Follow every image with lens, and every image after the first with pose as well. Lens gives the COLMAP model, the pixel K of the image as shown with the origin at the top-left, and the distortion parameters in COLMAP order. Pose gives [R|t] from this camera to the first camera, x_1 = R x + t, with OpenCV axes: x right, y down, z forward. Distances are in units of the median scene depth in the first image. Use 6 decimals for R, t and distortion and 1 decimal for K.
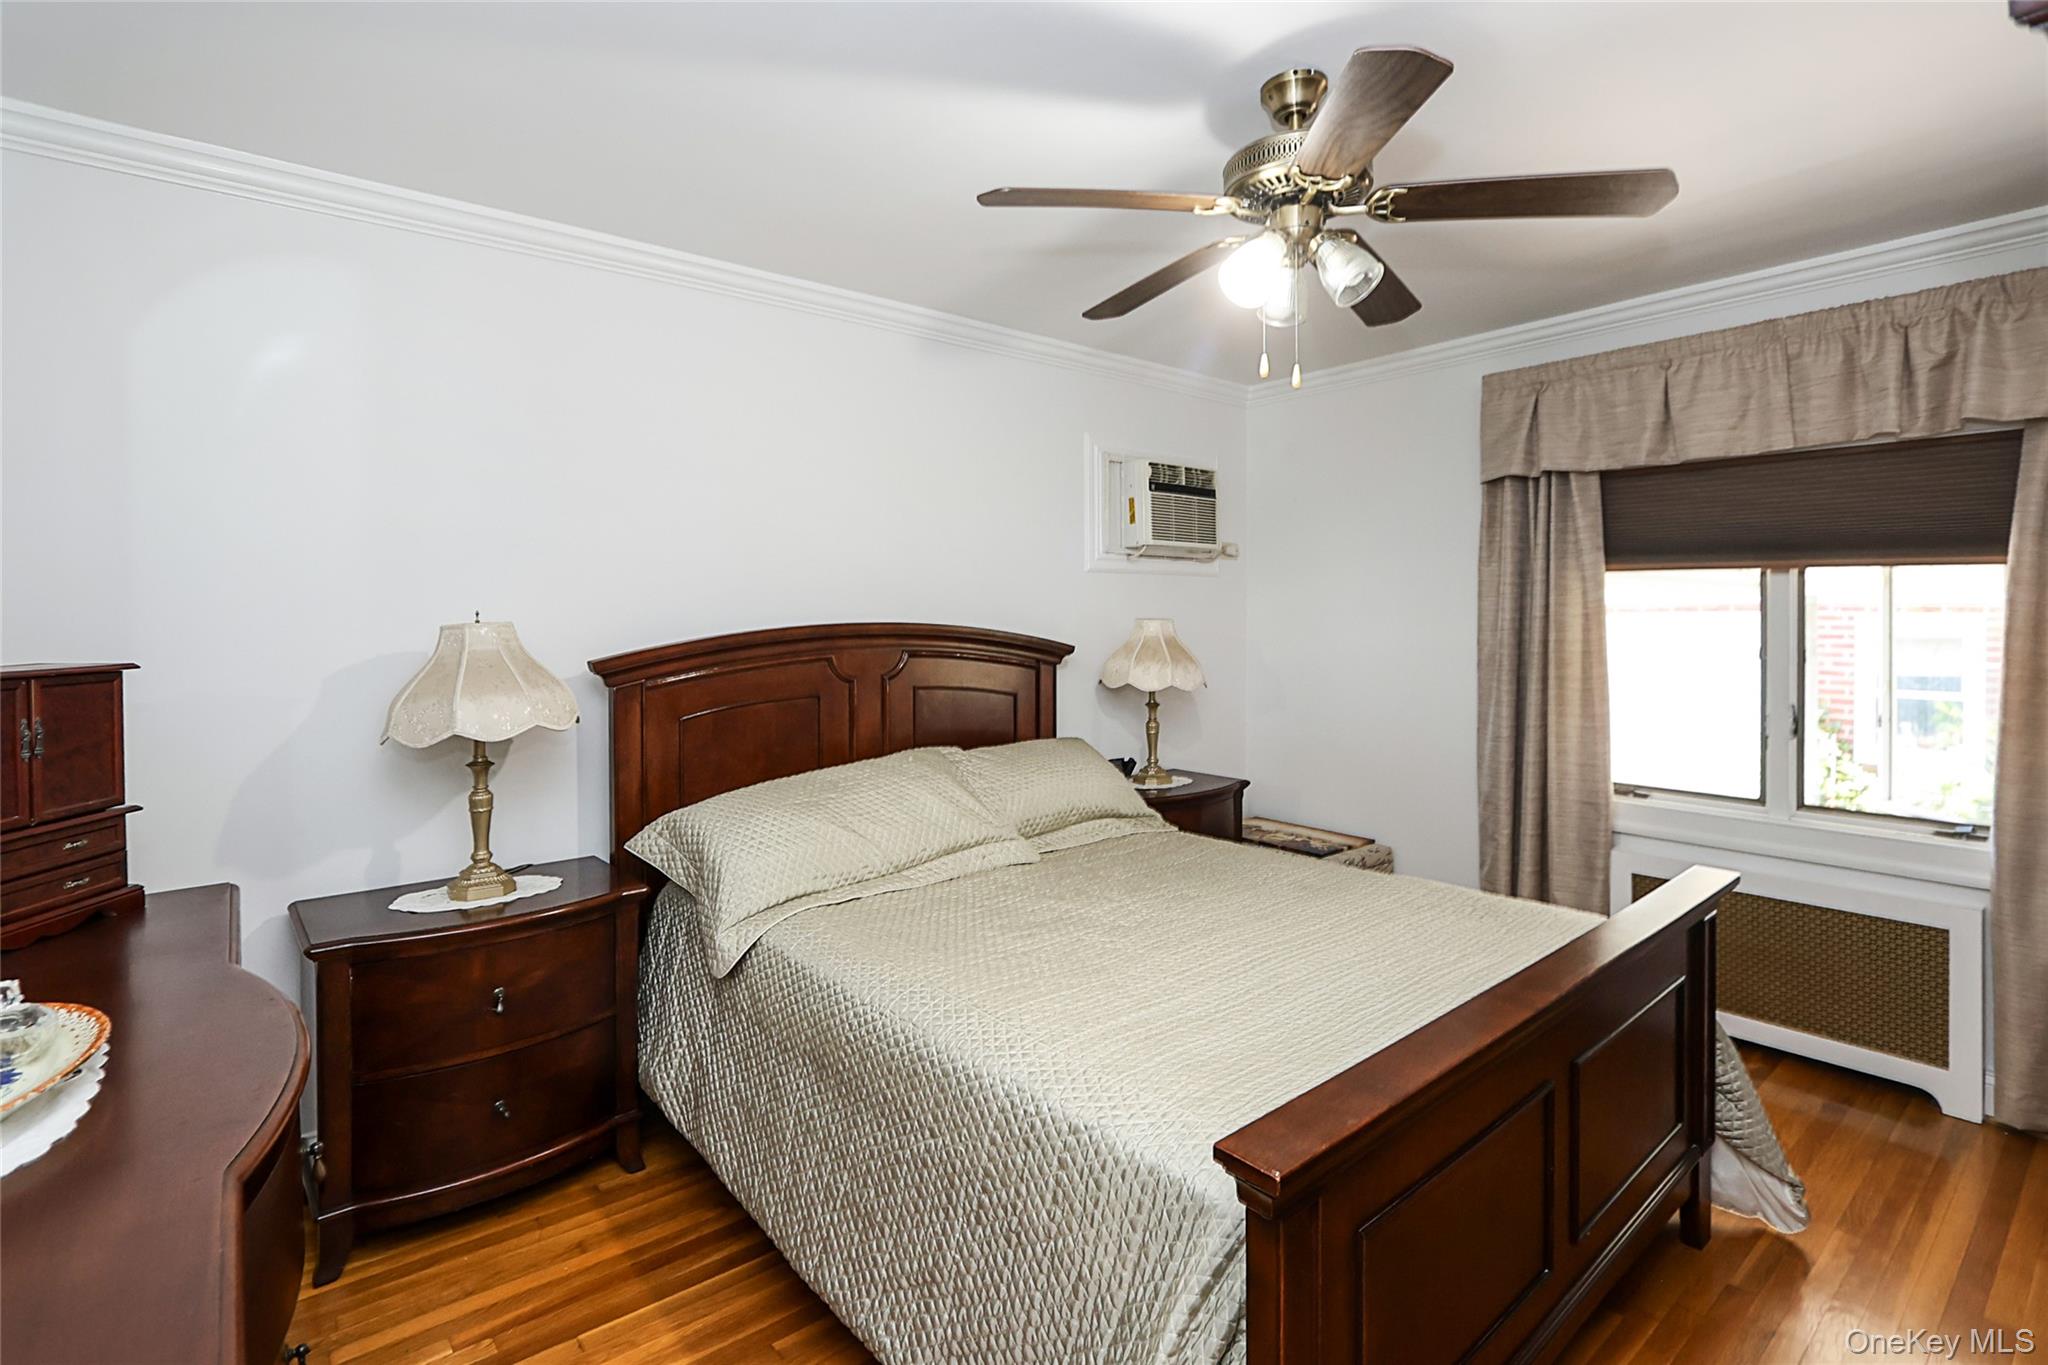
lens RADIAL K [[978.5, 0, 1023.4], [0, 978.5, 597.6], [0, 0, 1]] dist [-0.008303, -0.000425]
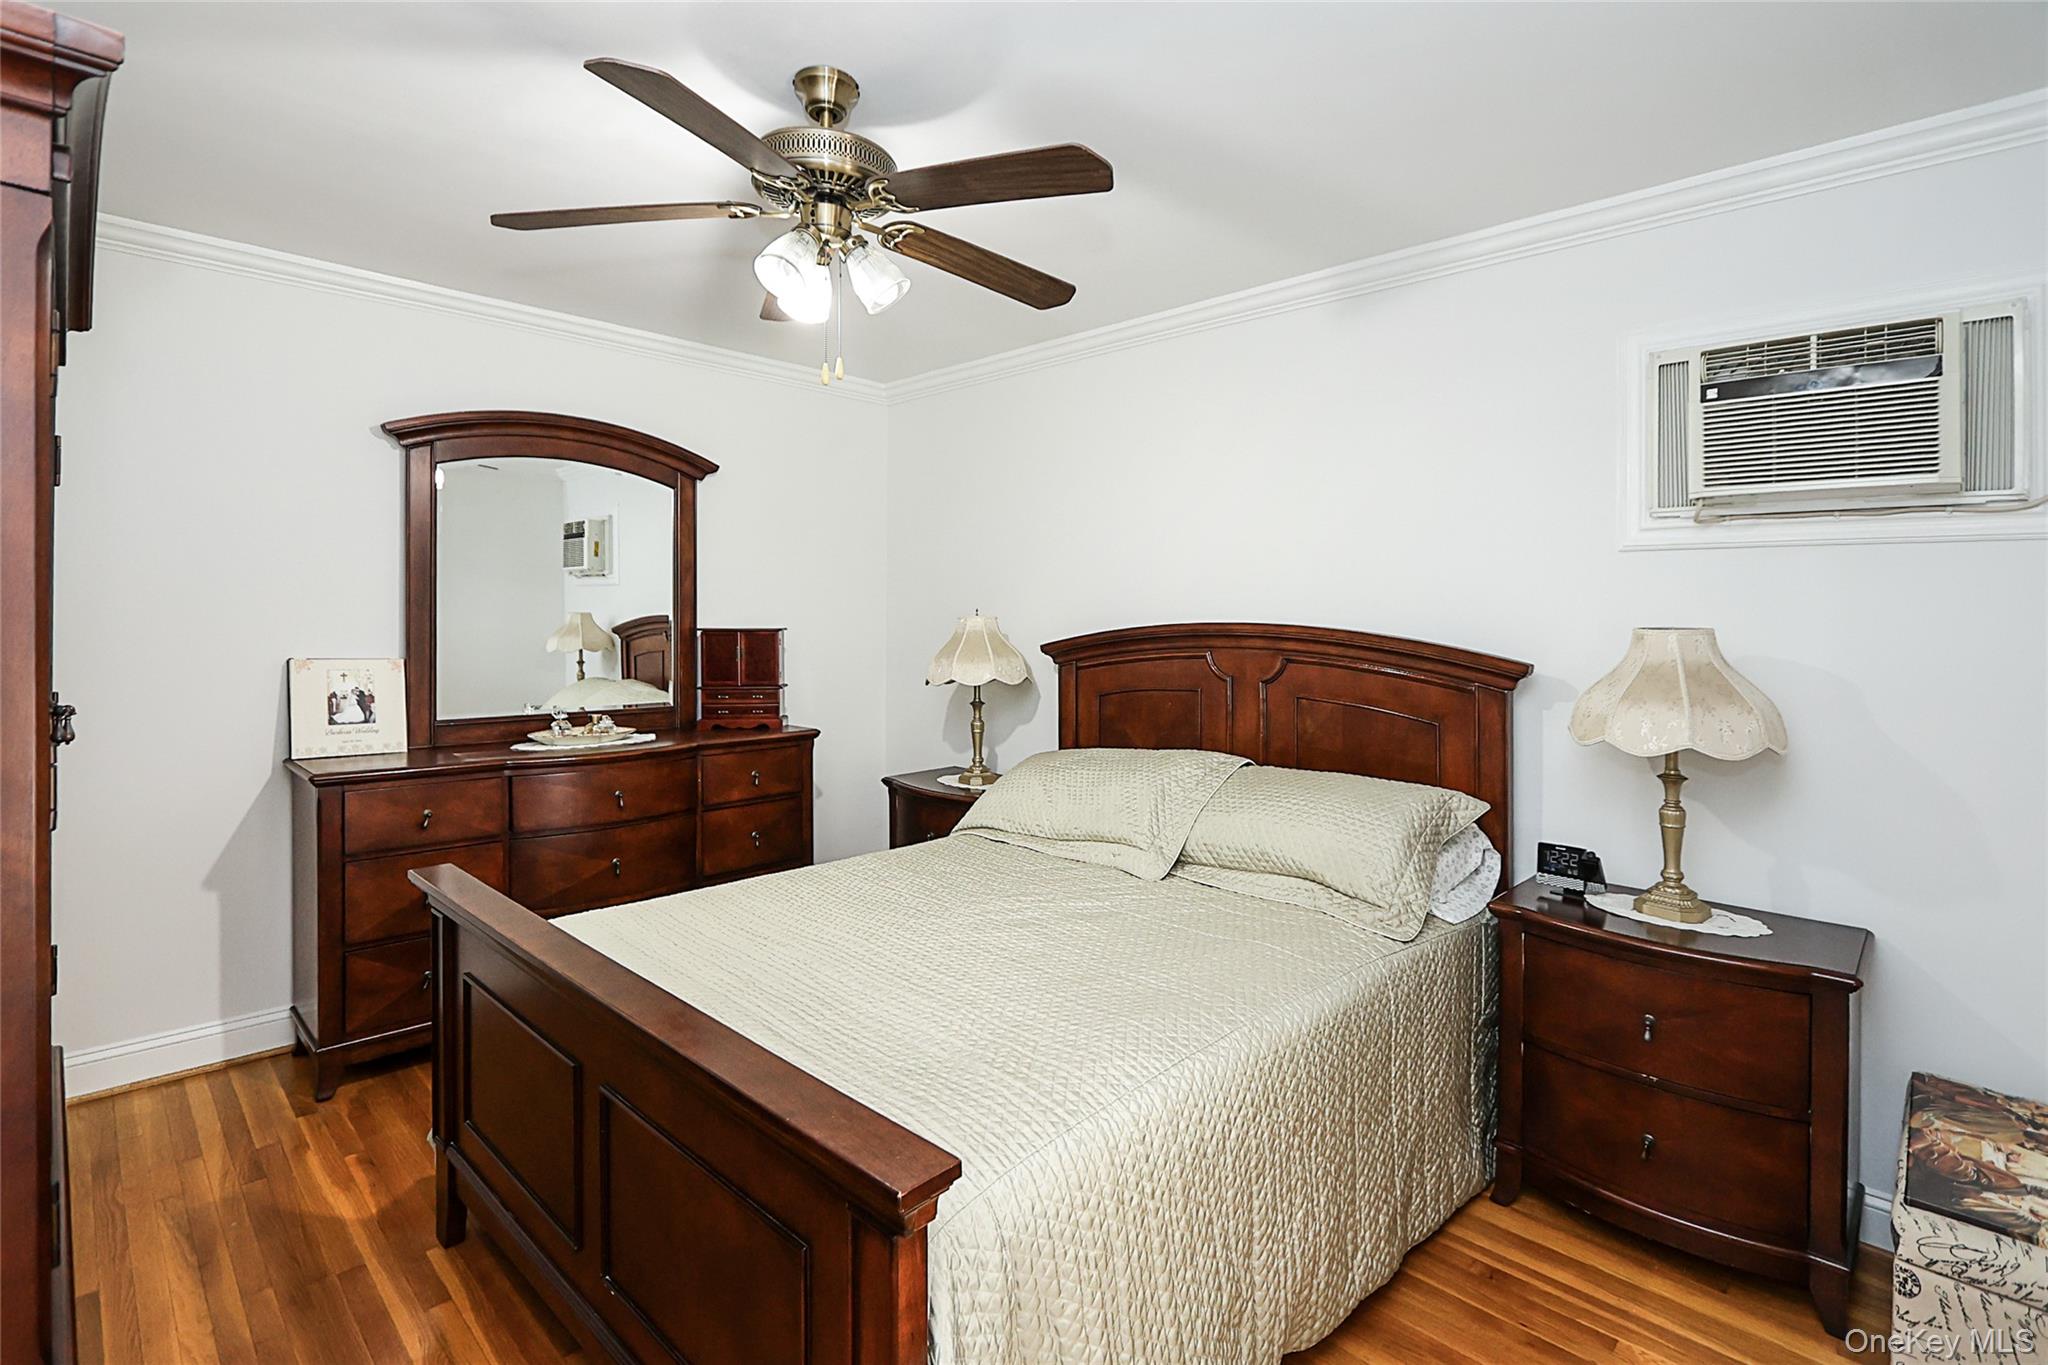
lens RADIAL K [[978.5, 0, 1023.4], [0, 978.5, 597.6], [0, 0, 1]] dist [-0.008303, -0.000425]
pose [[0.102932, -0.013401, -0.994598, 0.805628], [0.004702, 0.999905, -0.012986, 0.012020], [0.994677, -0.003340, 0.102985, 0.683810]]
